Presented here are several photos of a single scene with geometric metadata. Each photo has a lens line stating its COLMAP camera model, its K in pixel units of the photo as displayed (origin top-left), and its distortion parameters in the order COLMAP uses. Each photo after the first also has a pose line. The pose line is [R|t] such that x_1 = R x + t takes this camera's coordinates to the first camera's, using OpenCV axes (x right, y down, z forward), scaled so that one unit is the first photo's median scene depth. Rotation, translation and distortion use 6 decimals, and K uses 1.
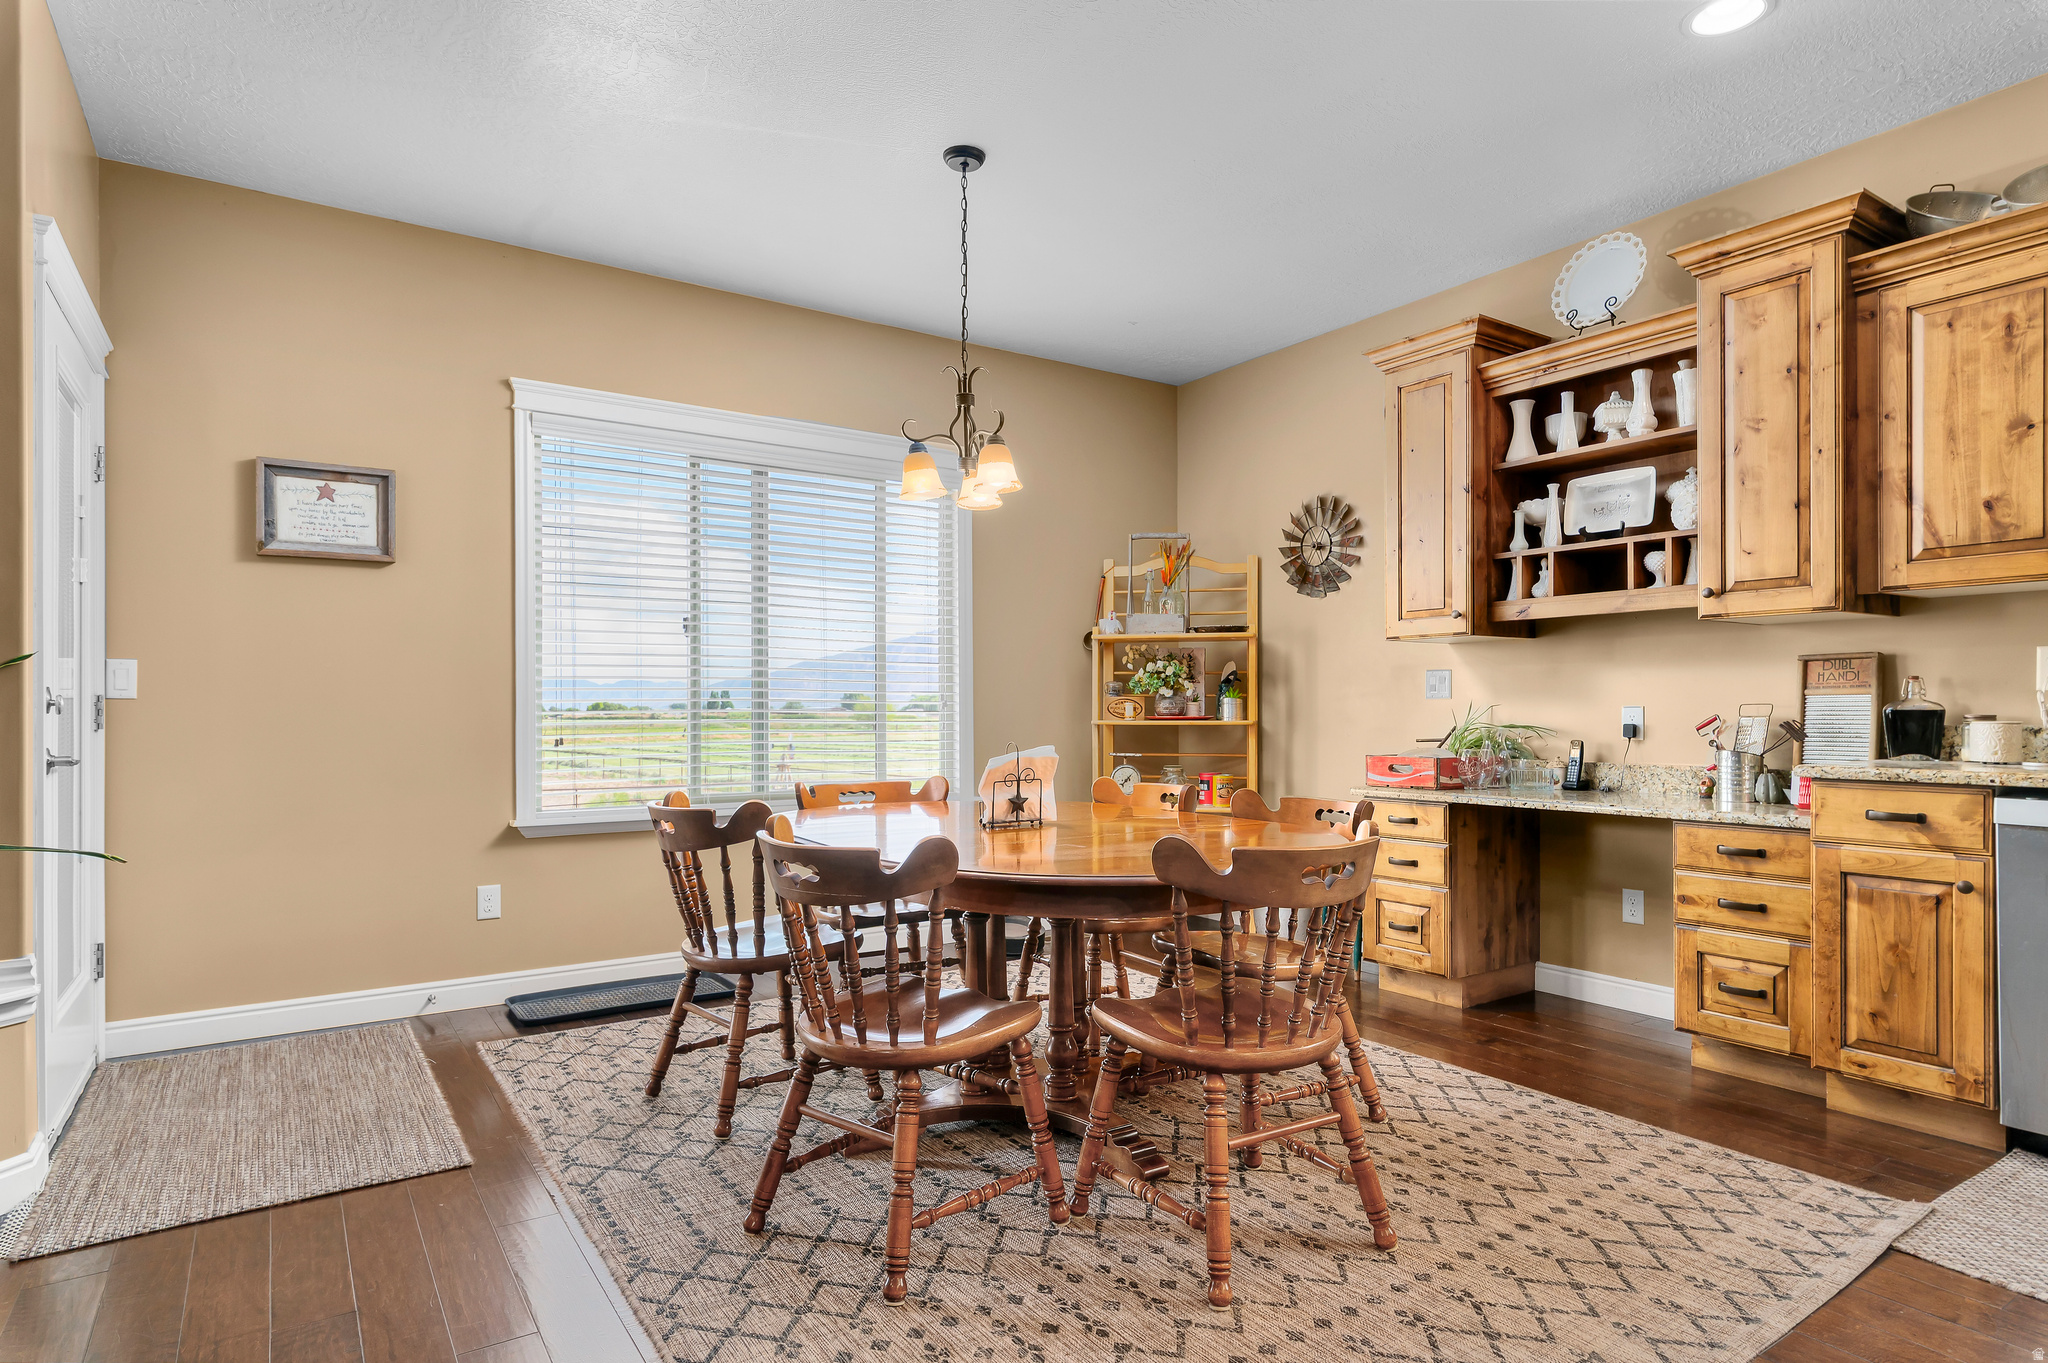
lens RADIAL K [[1086.8, 0, 1023.3], [0, 1086.8, 700.8], [0, 0, 1]] dist [-0.000301, -0.000148]
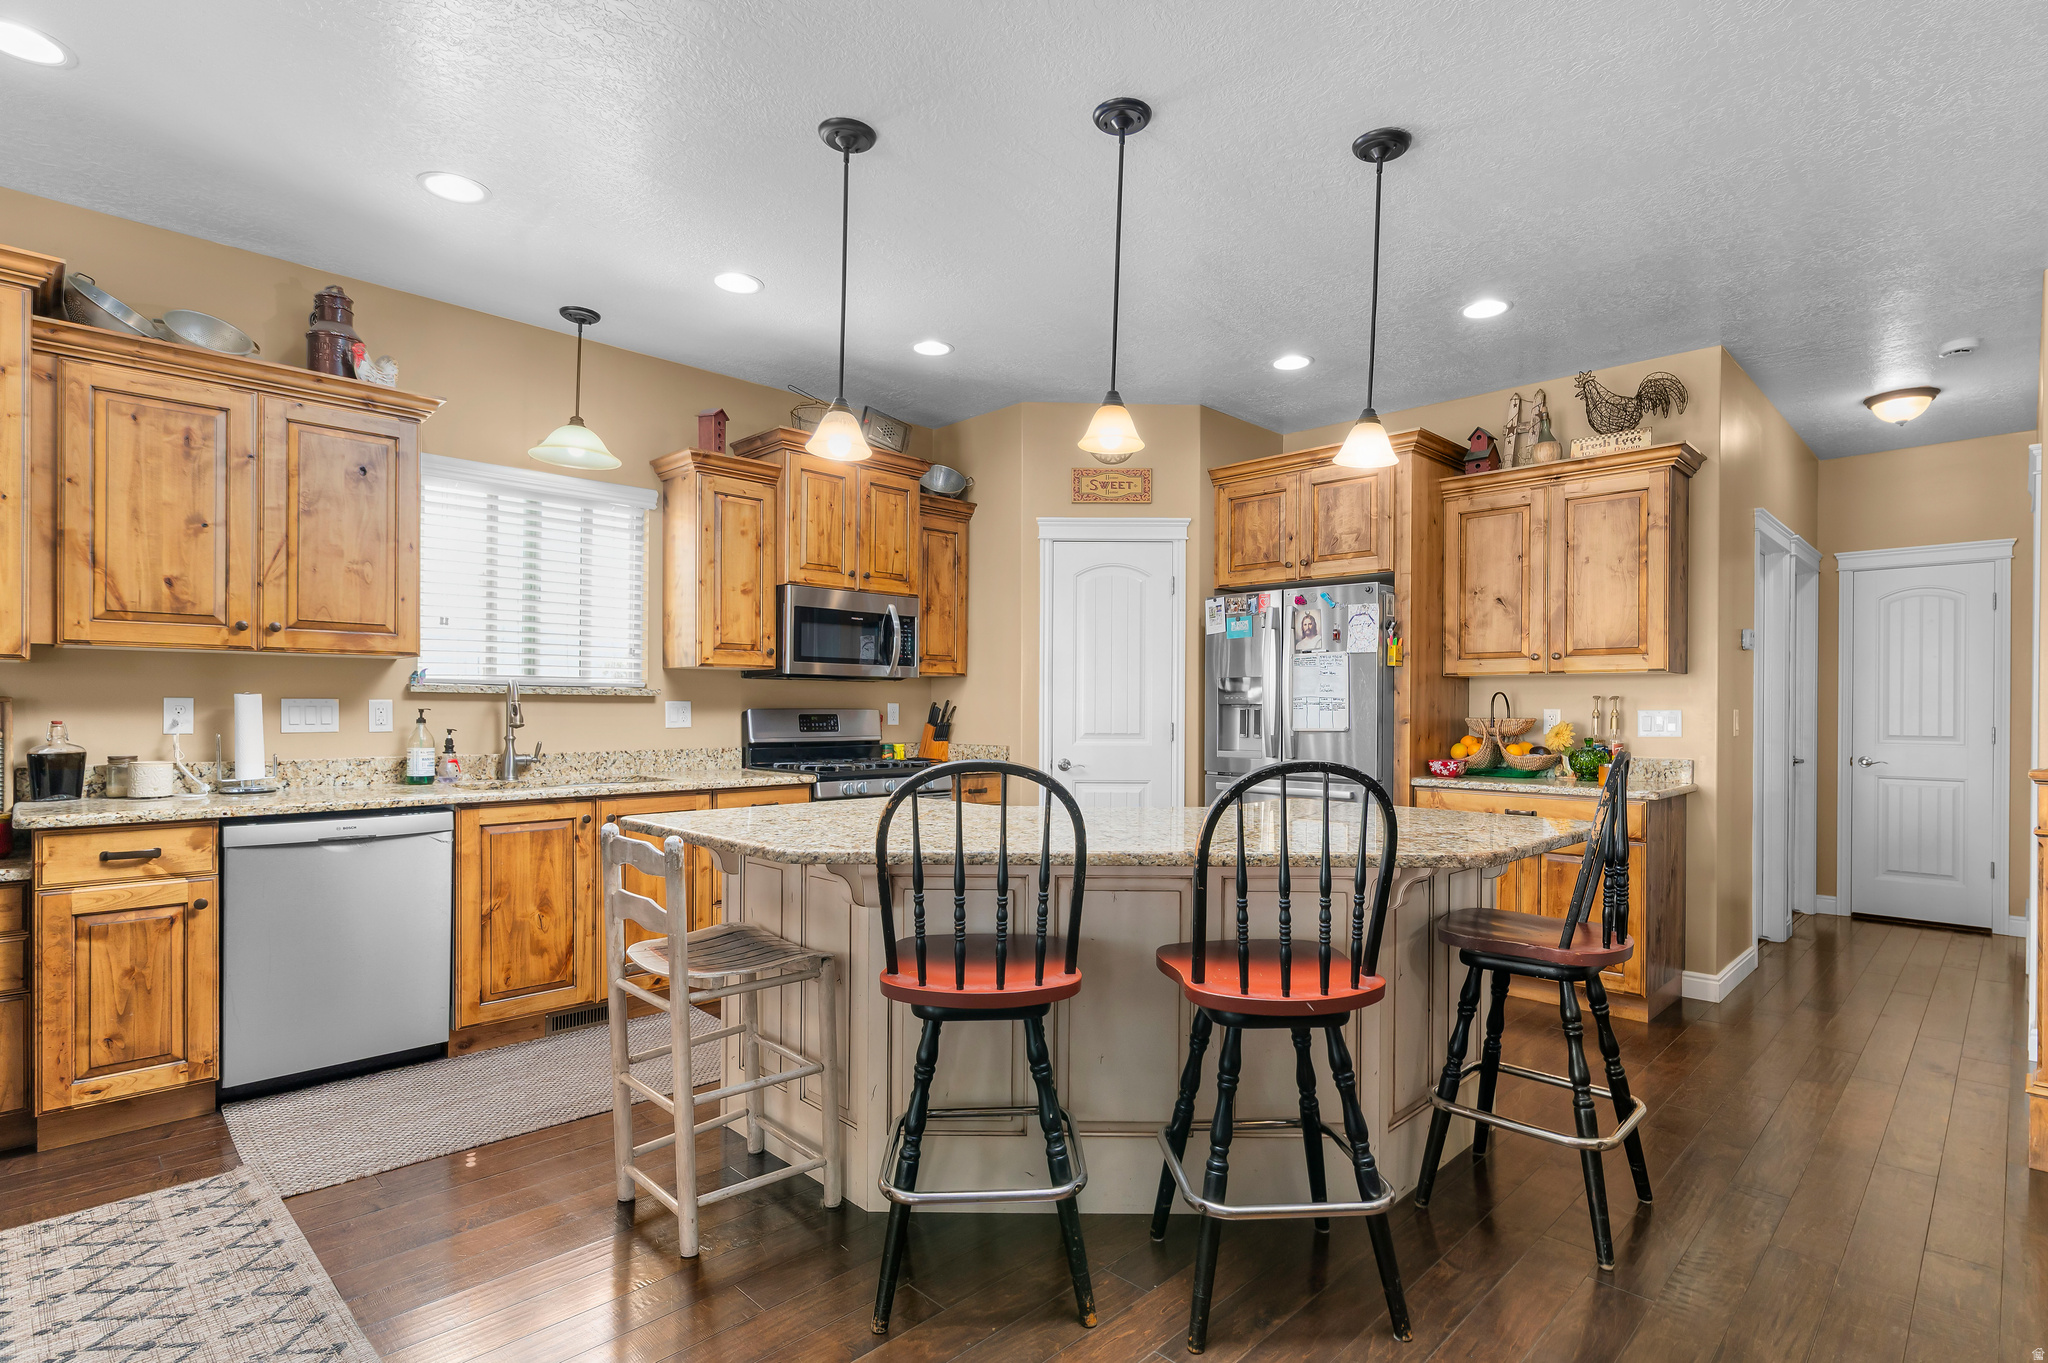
lens RADIAL K [[991.1, 0, 1022.7], [0, 991.1, 695.5], [0, 0, 1]] dist [0.001152, 0.000276]
pose [[-0.173494, 0.014469, 0.984729, -0.356537], [-0.007266, 0.999846, -0.015971, -0.046018], [-0.984808, -0.009926, -0.173362, 0.272736]]
